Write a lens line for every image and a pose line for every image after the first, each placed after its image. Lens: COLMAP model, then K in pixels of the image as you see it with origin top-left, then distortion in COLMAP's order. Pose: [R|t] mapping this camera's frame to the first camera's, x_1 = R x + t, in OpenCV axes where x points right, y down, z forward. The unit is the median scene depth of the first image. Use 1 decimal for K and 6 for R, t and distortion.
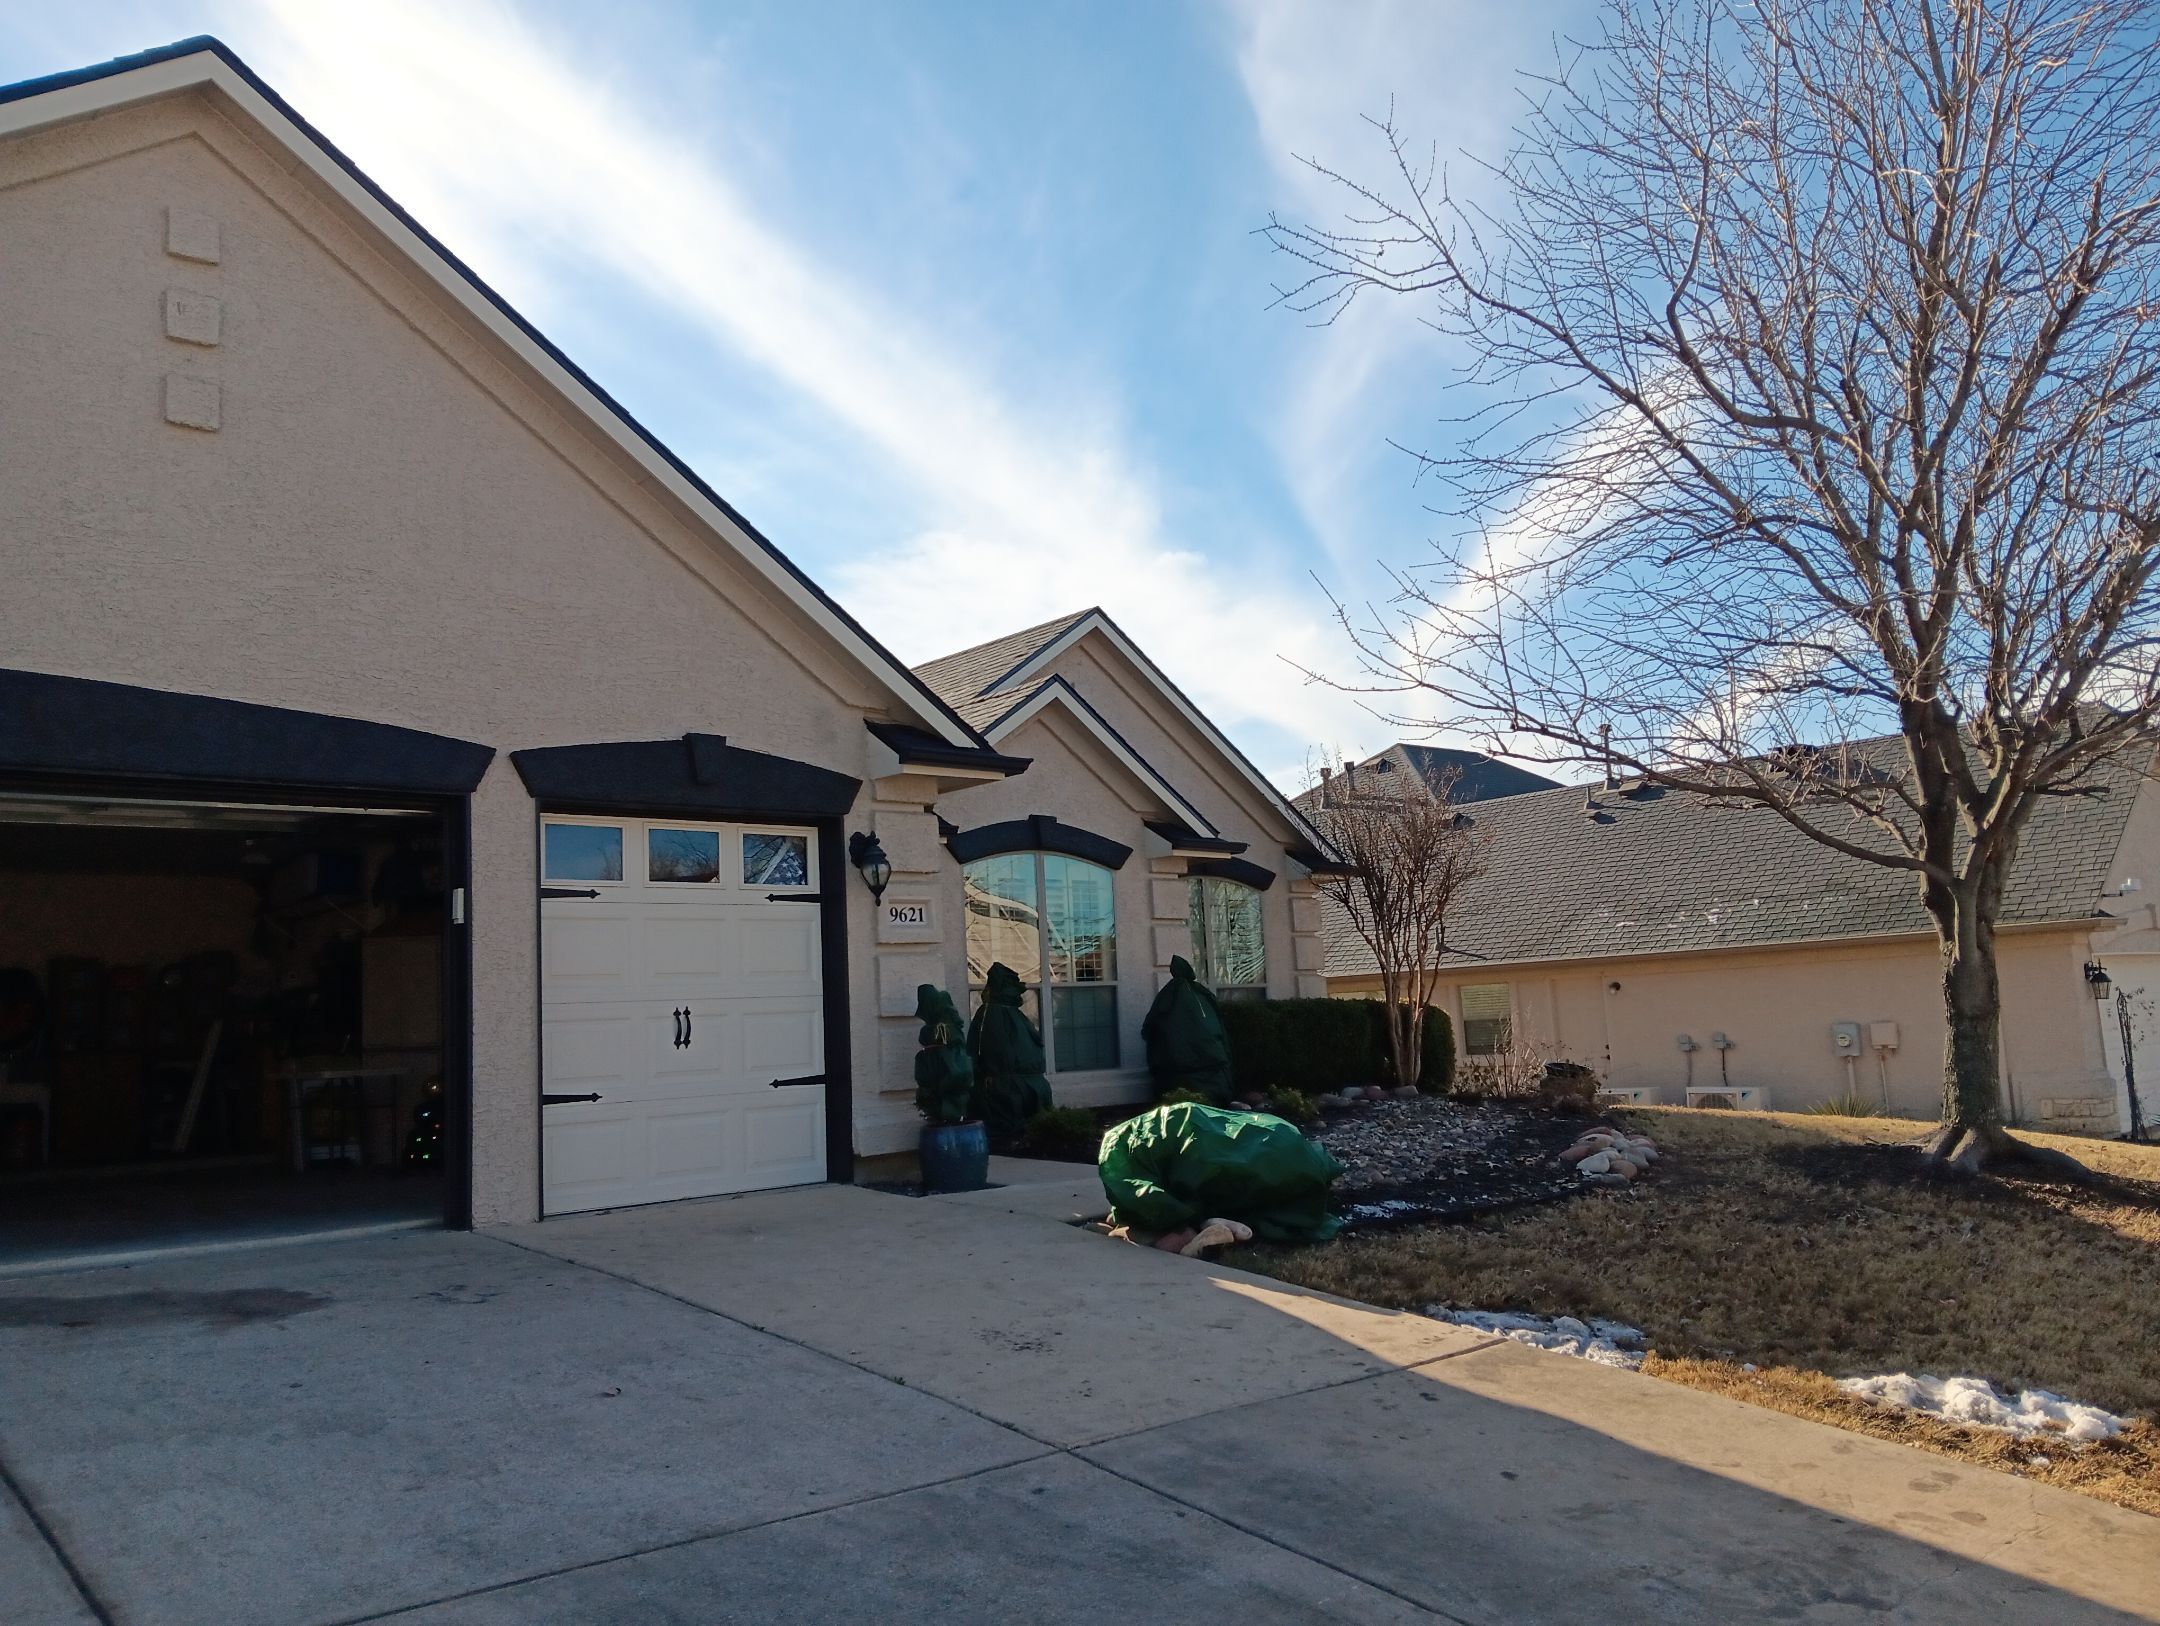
lens RADIAL K [[1614.6, 0, 1030.3], [0, 1614.6, 835.7], [0, 0, 1]] dist [0.050129, -0.090745]
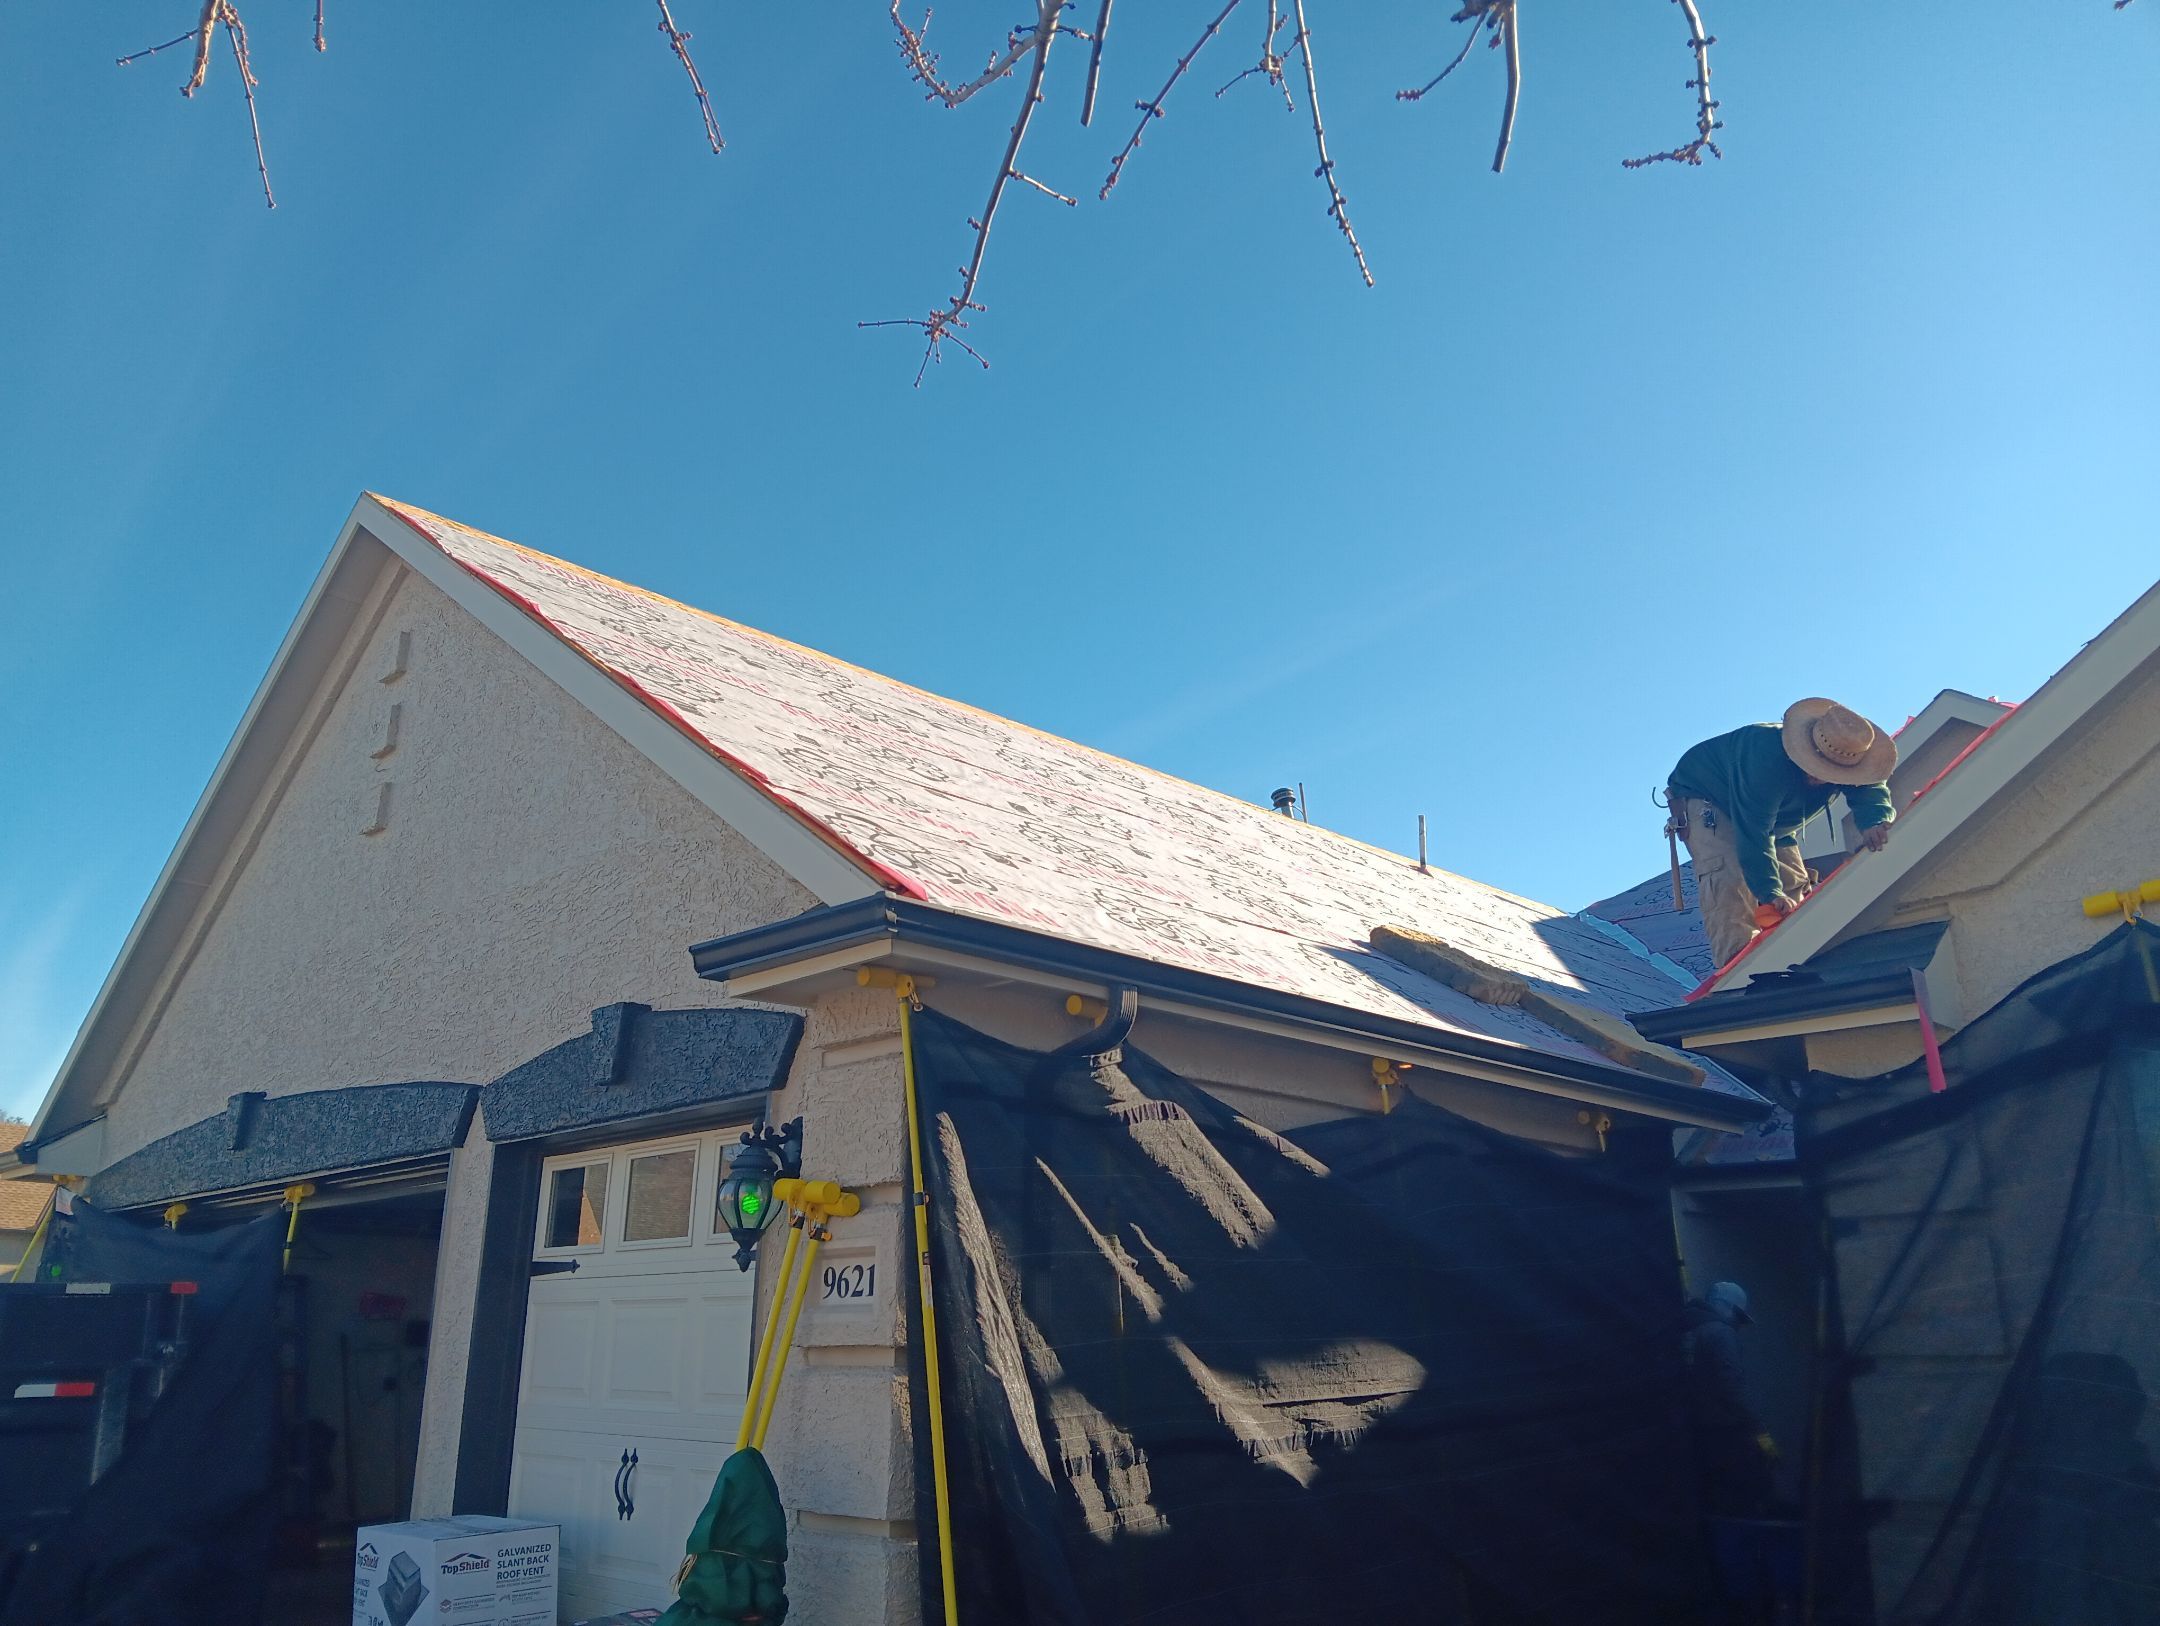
lens RADIAL K [[1670.0, 0, 1080.0], [0, 1670.0, 813.0], [0, 0, 1]] dist [-0.006513, -0.034796]
pose [[0.067480, -0.266841, -0.961375, 0.483790], [0.109364, 0.959743, -0.258712, 0.057517], [0.991709, -0.087682, 0.093947, 1.157591]]
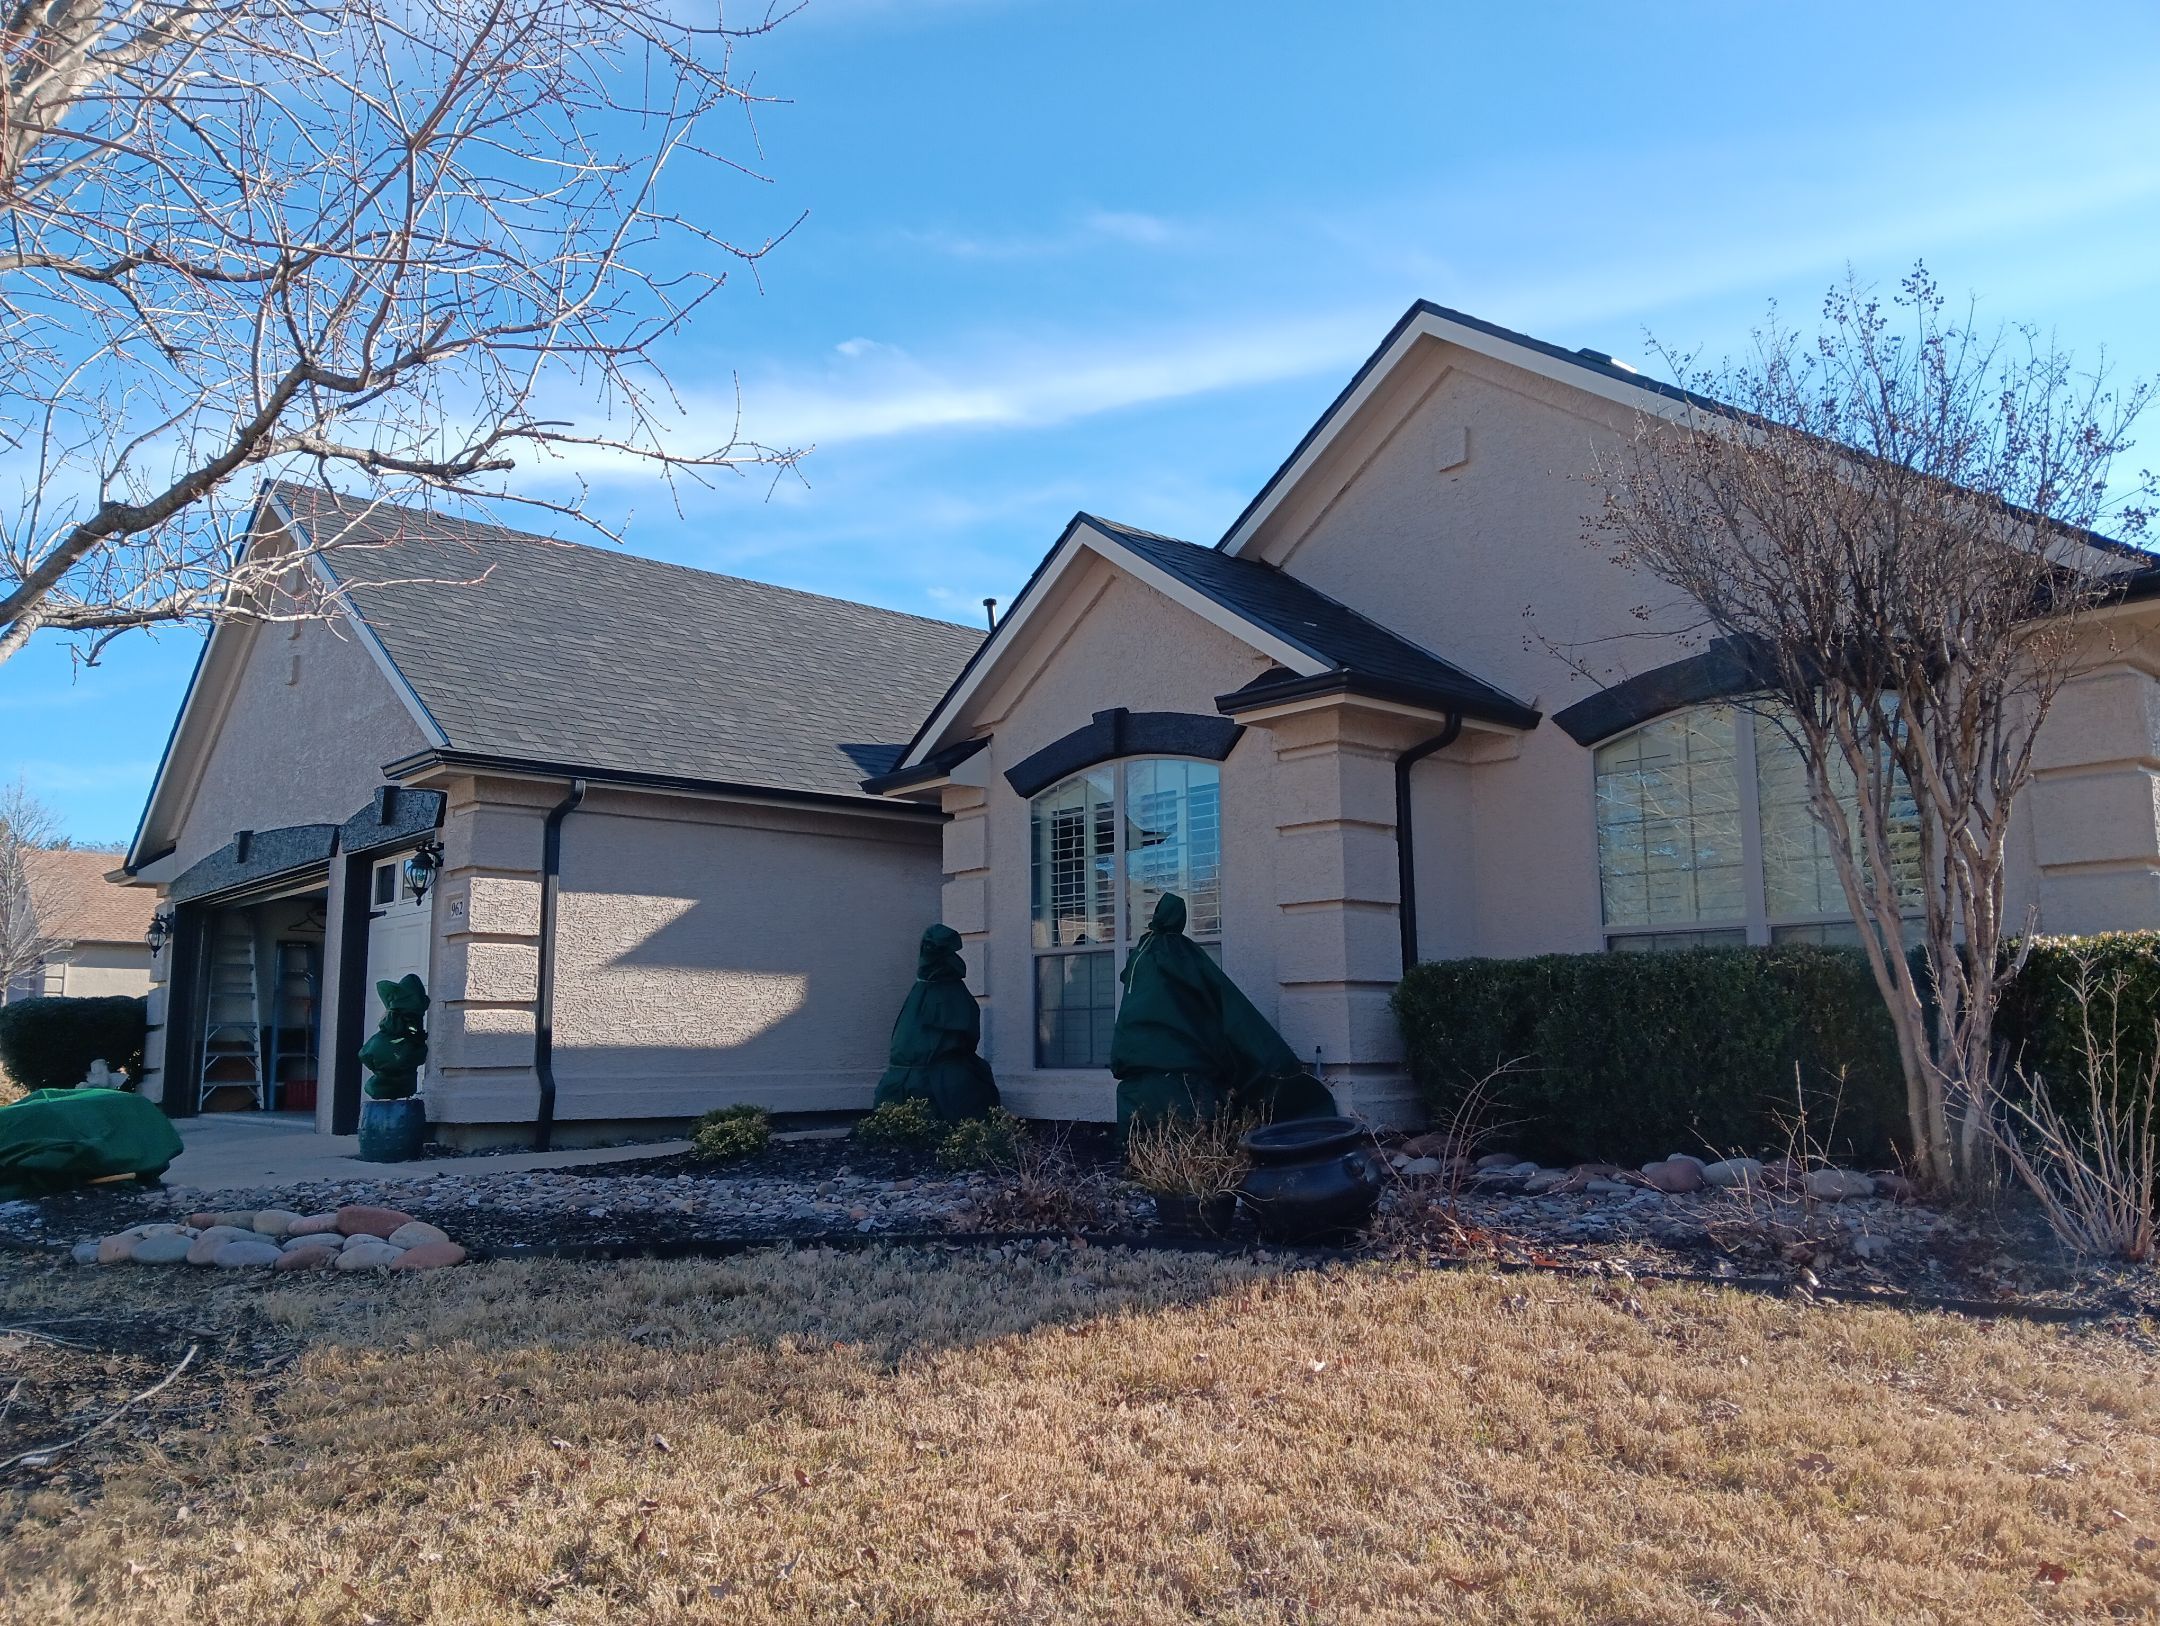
lens RADIAL K [[1590.0, 0, 1082.1], [0, 1590.0, 843.2], [0, 0, 1]] dist [0.090041, -0.152802]
pose [[0.018279, -0.081479, -0.996507, 1.144066], [0.126214, 0.988889, -0.078541, 0.162033], [0.991835, -0.124337, 0.028360, 1.563091]]
